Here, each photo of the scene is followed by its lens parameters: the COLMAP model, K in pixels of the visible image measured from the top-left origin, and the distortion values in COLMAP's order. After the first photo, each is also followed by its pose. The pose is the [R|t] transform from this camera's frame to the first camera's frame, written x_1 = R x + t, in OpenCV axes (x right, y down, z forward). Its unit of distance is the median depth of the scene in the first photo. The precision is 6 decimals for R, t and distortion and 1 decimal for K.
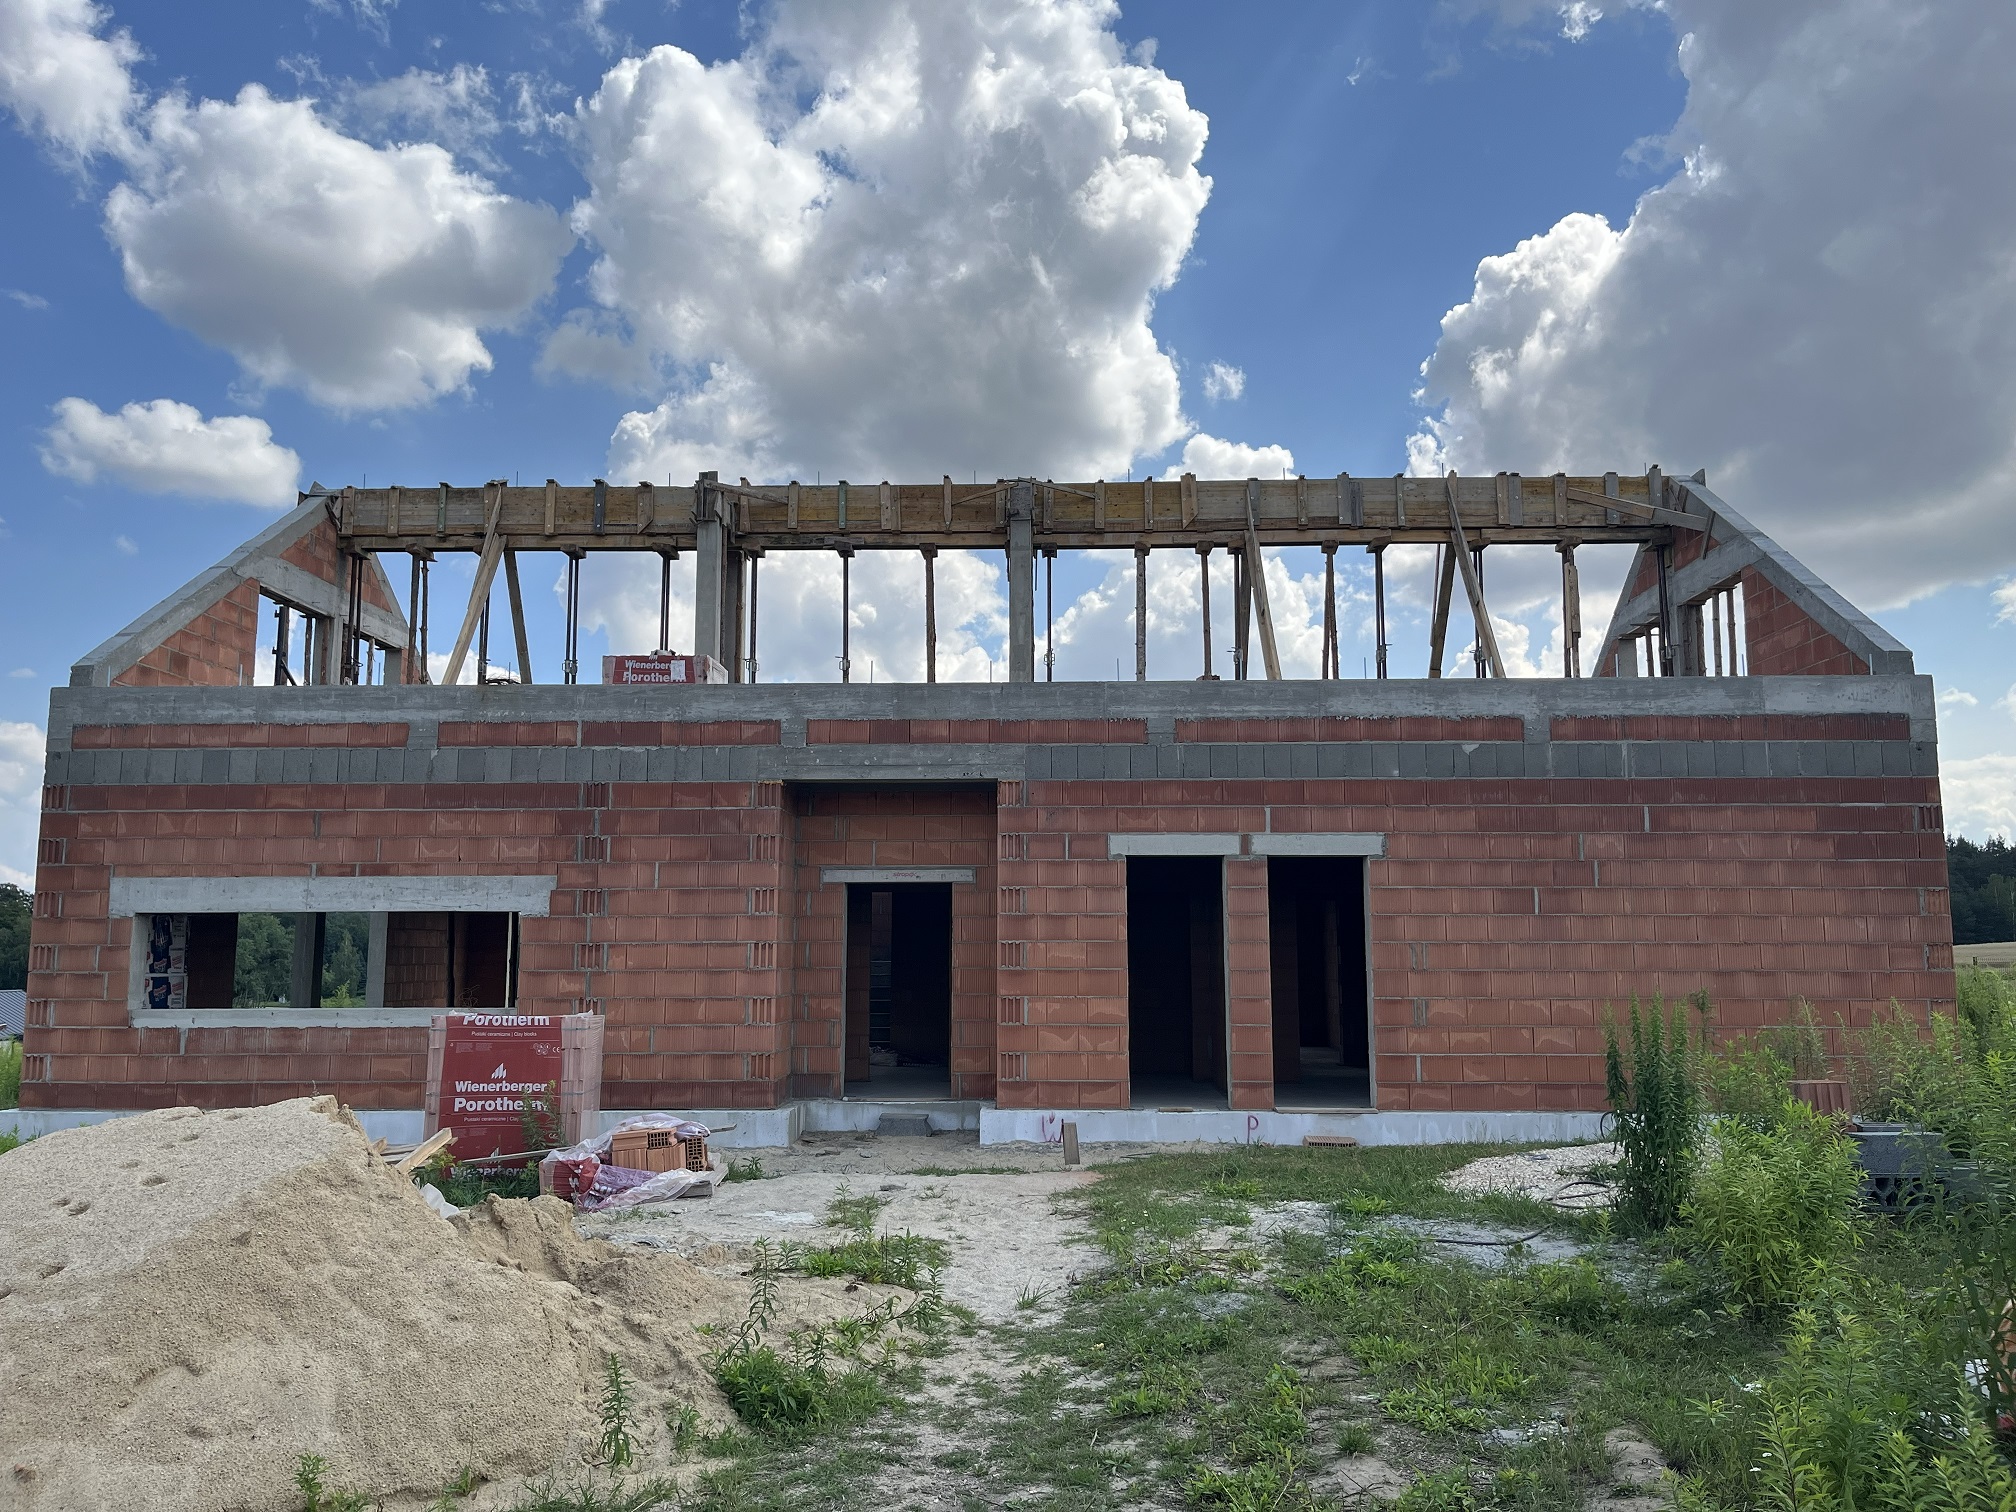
lens RADIAL K [[1527.8, 0, 1008.0], [0, 1527.8, 756.0], [0, 0, 1]] dist [0.075687, -0.000190]
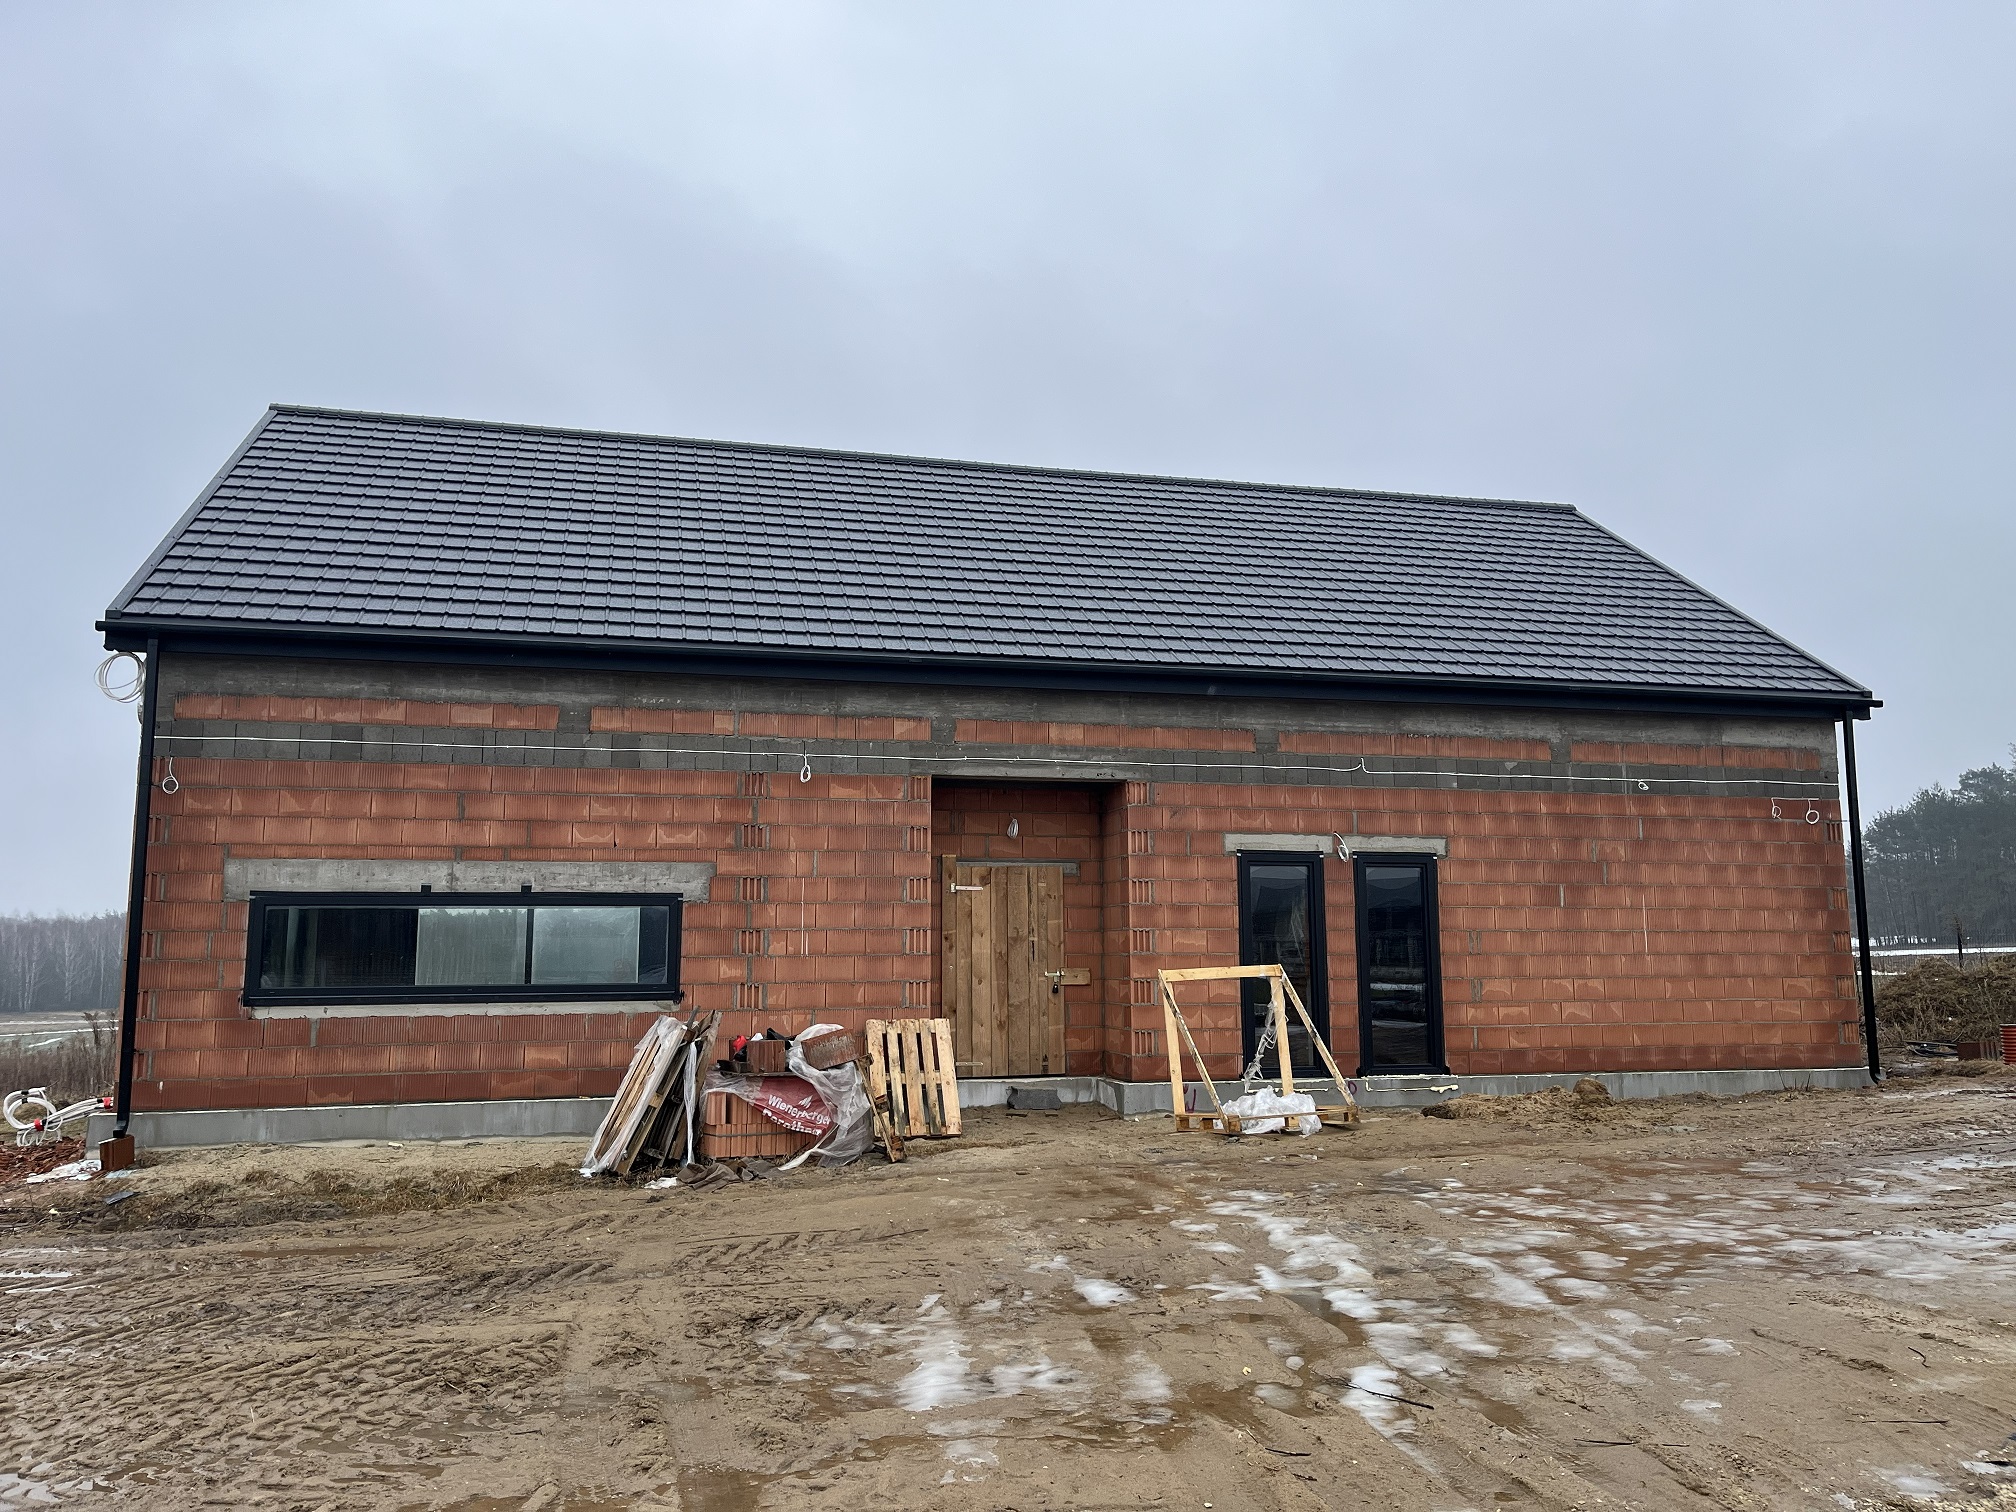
lens RADIAL K [[1527.8, 0, 1008.0], [0, 1527.8, 756.0], [0, 0, 1]] dist [0.075687, -0.000190]
pose [[0.962188, 0.032218, 0.270475, -0.390648], [-0.034237, 0.999410, 0.002747, -0.002472], [-0.270227, -0.011903, 0.962723, -0.028835]]
